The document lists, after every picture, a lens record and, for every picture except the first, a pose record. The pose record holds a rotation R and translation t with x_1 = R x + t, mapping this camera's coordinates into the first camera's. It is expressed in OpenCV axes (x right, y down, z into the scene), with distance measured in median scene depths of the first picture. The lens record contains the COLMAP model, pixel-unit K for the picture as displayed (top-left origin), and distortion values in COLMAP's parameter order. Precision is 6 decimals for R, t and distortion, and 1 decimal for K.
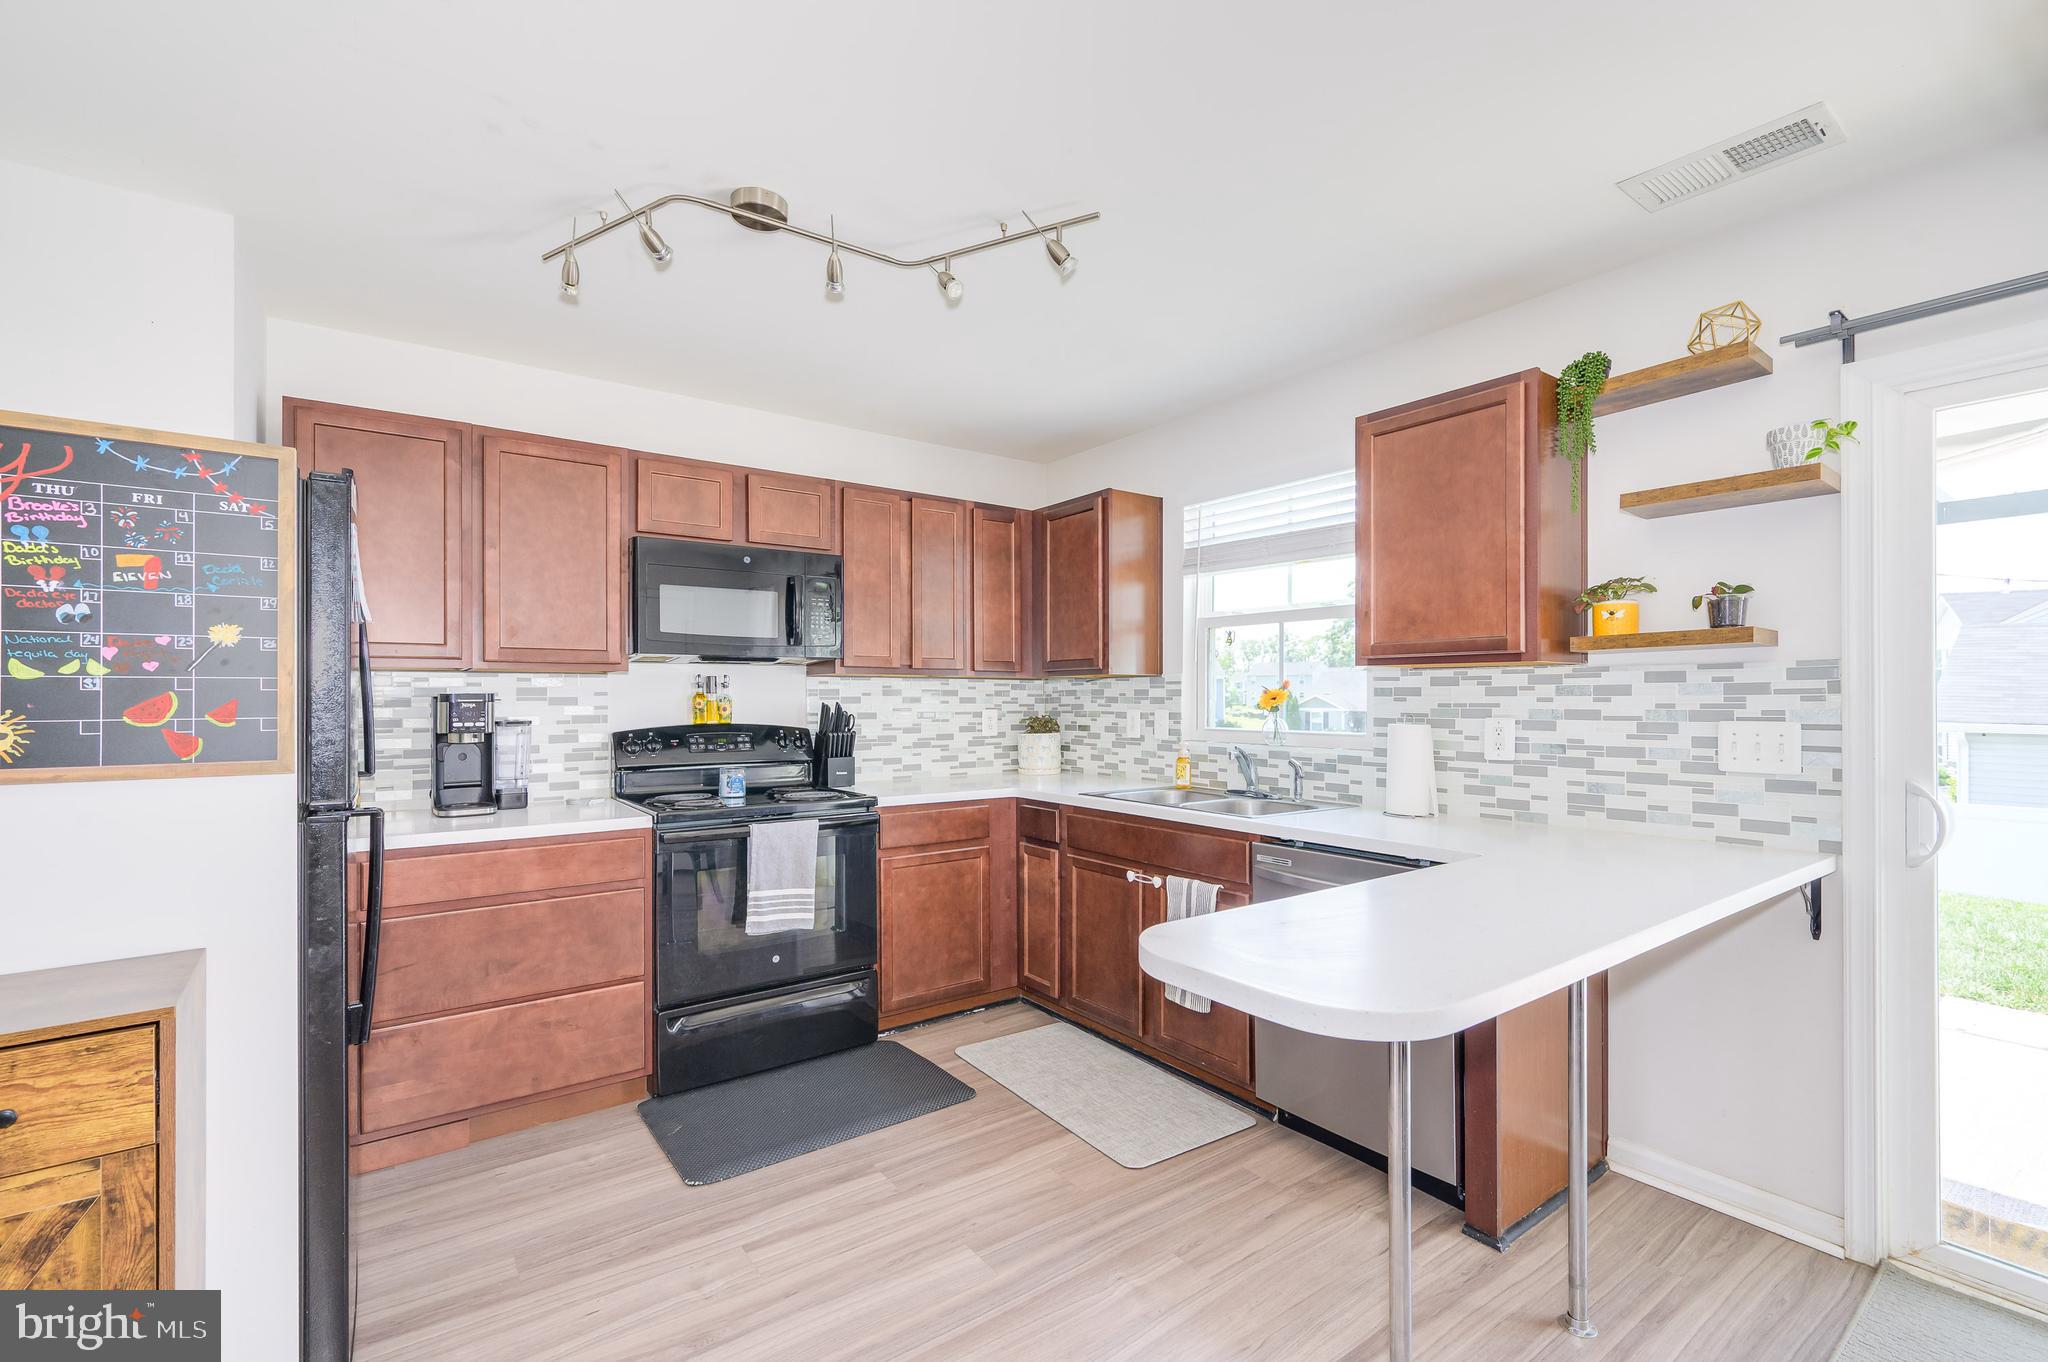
lens RADIAL K [[893.6, 0, 1033.7], [0, 893.6, 692.4], [0, 0, 1]] dist [0.003203, -0.000713]
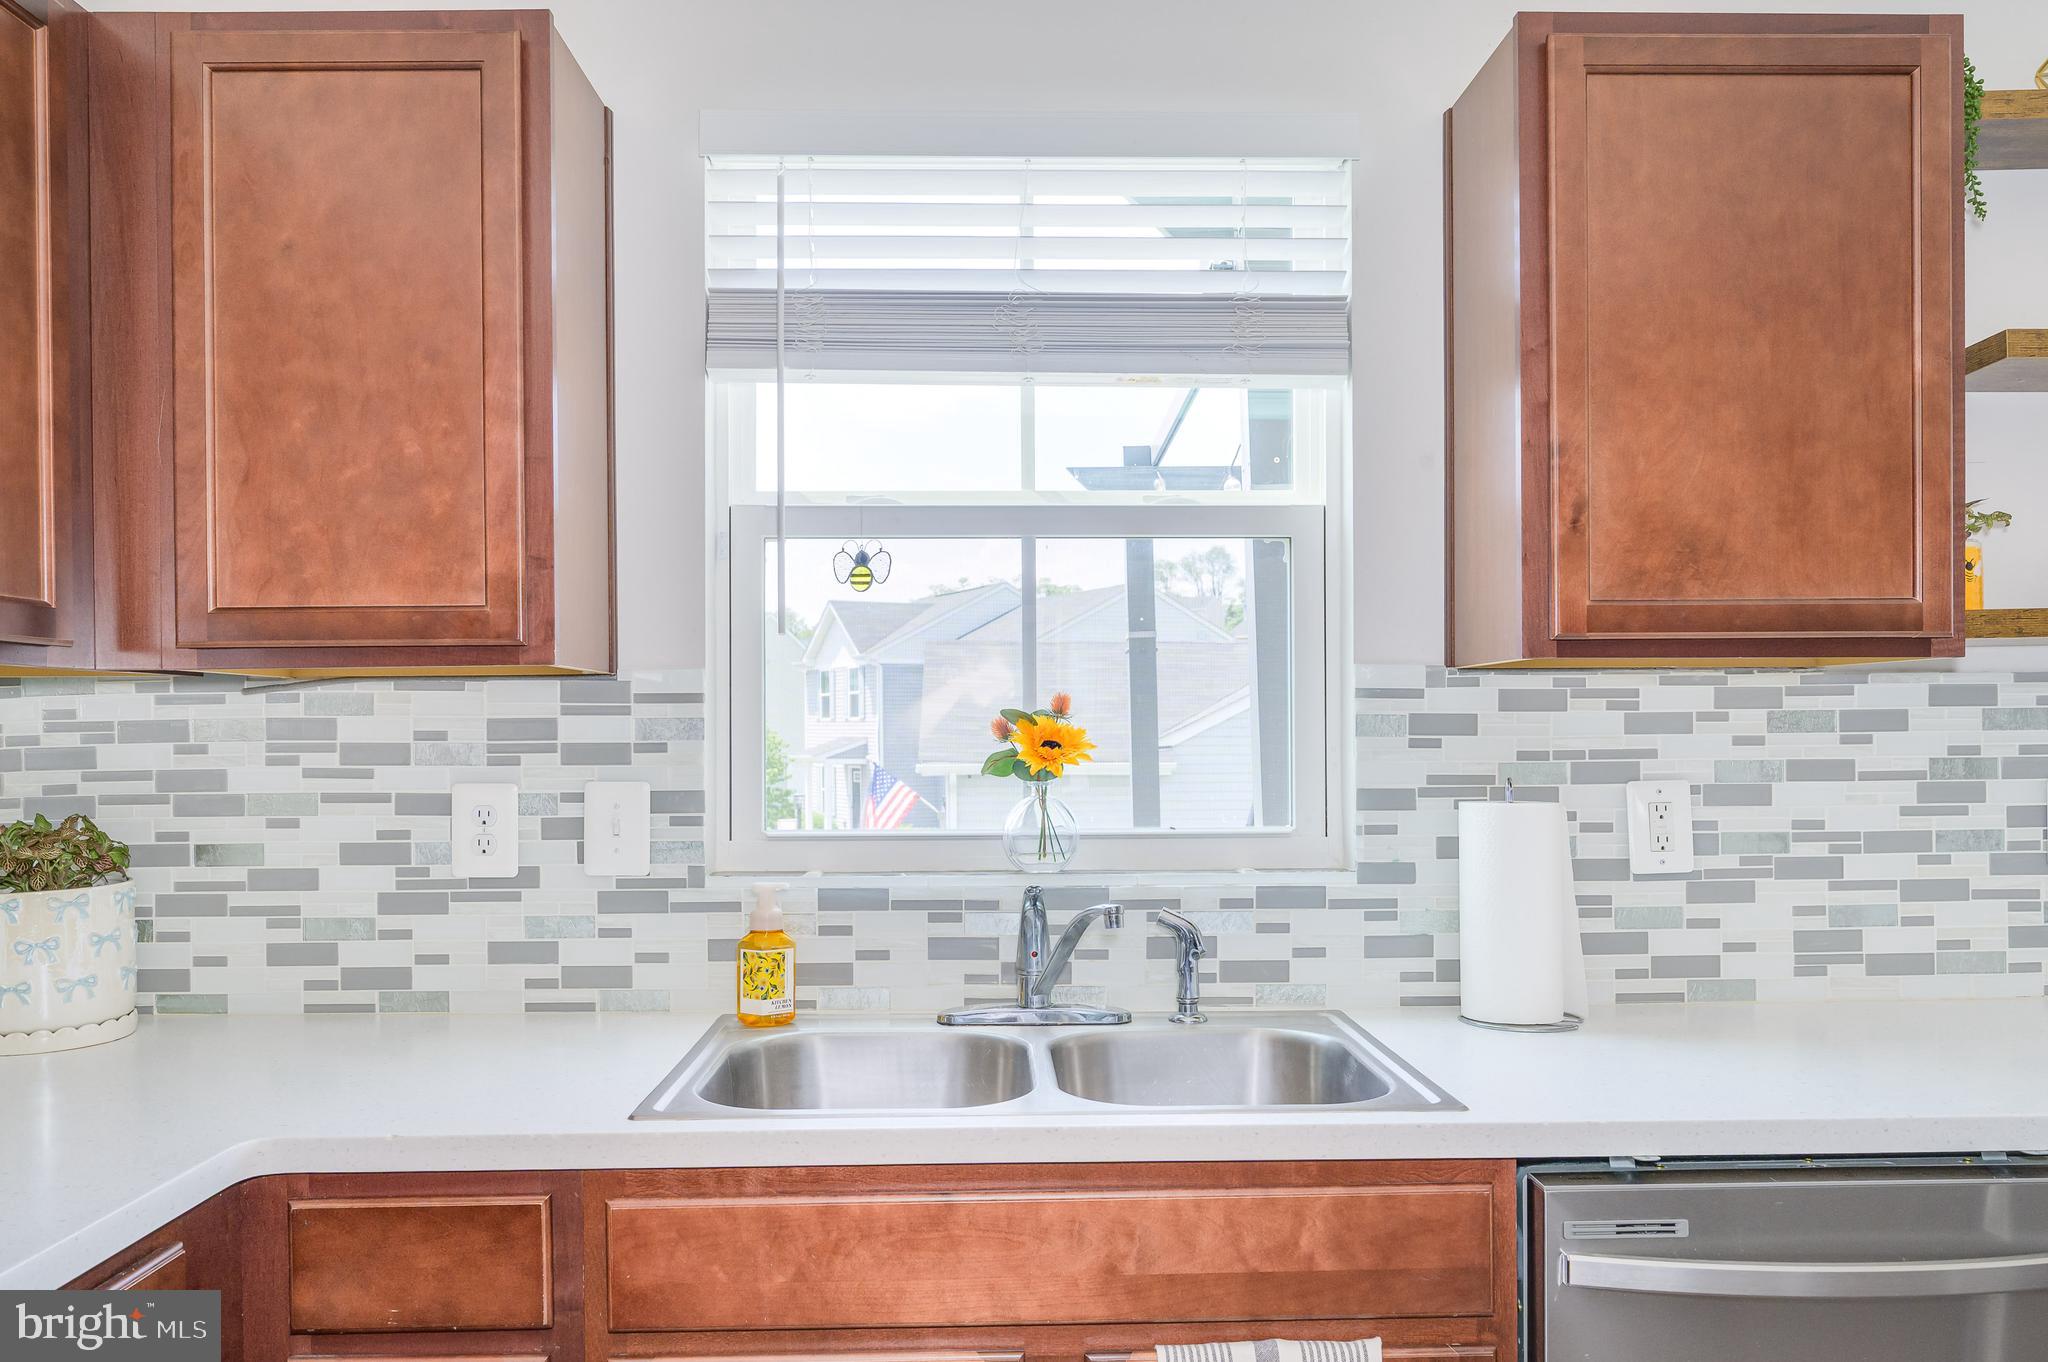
lens RADIAL K [[1525.9, 0, 1036.9], [0, 1525.9, 725.9], [0, 0, 1]] dist [-0.007025, 0.005925]
pose [[0.580440, -0.008770, 0.814256, -0.309640], [0.002521, 0.999957, 0.008973, -0.007861], [-0.814299, -0.003155, 0.580437, 0.831951]]
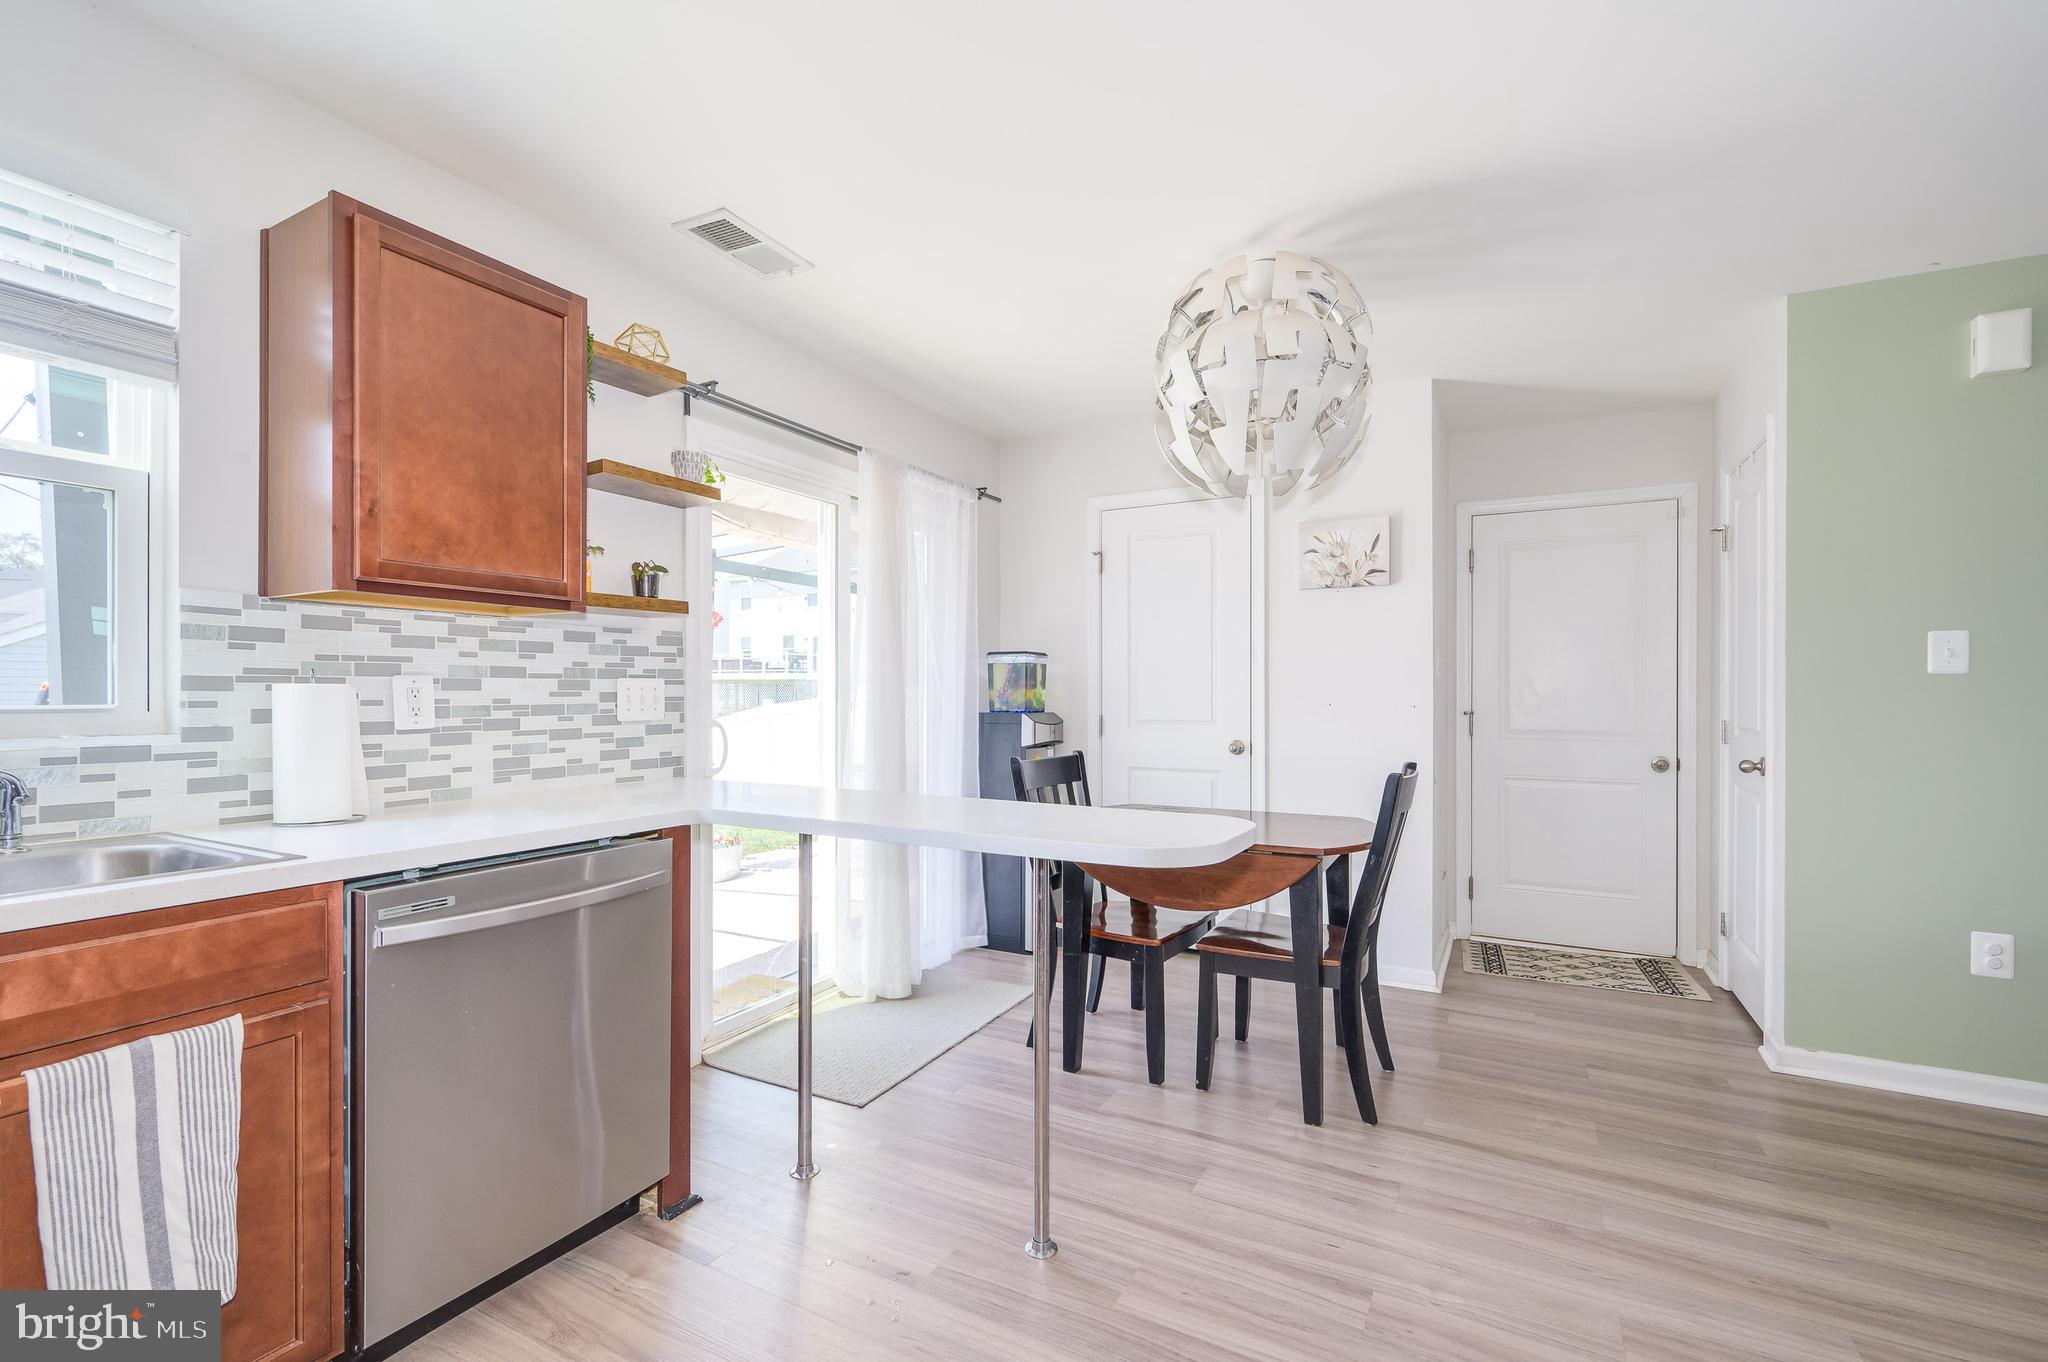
lens RADIAL K [[893.6, 0, 1021.6], [0, 893.6, 693.3], [0, 0, 1]] dist [0.003203, -0.000713]
pose [[-0.411078, -0.001633, 0.911599, -0.427324], [-0.006803, 0.999976, -0.001277, 0.042797], [-0.911575, -0.006726, -0.411079, 0.863032]]
